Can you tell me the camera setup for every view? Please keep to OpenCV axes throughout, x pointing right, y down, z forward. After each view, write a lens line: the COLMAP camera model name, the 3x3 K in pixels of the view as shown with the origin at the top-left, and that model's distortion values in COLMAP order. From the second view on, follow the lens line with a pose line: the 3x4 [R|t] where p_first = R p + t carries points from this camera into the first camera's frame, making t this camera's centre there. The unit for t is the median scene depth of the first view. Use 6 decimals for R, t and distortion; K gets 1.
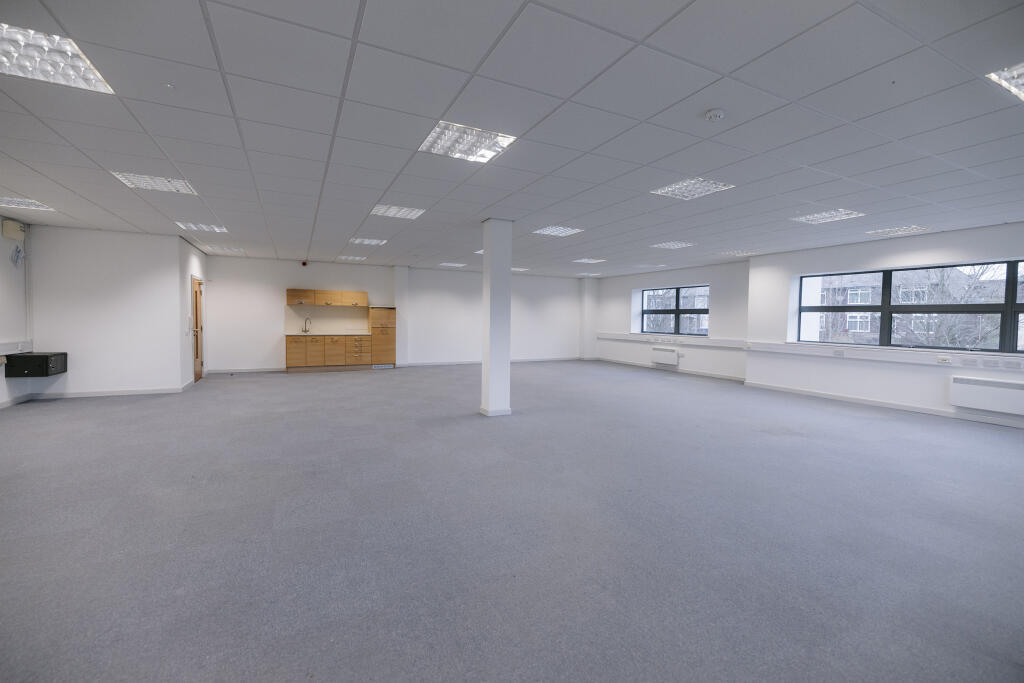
lens RADIAL K [[423.8, 0, 509.7], [0, 423.8, 335.7], [0, 0, 1]] dist [-0.000173, -0.000181]
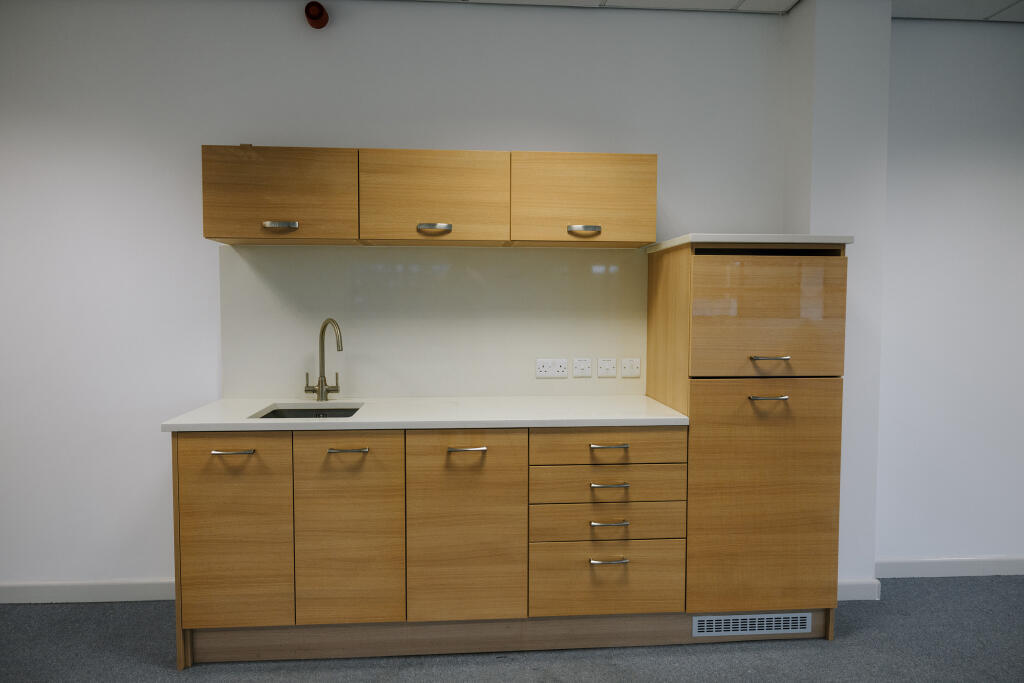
lens RADIAL K [[627.2, 0, 512.0], [0, 627.2, 341.5], [0, 0, 1]] dist [-0.051046, -0.000066]
pose [[0.926281, 0.009945, -0.376703, -0.294610], [-0.007406, 0.999939, 0.008186, -0.032869], [0.376762, -0.004792, 0.926298, 0.751732]]
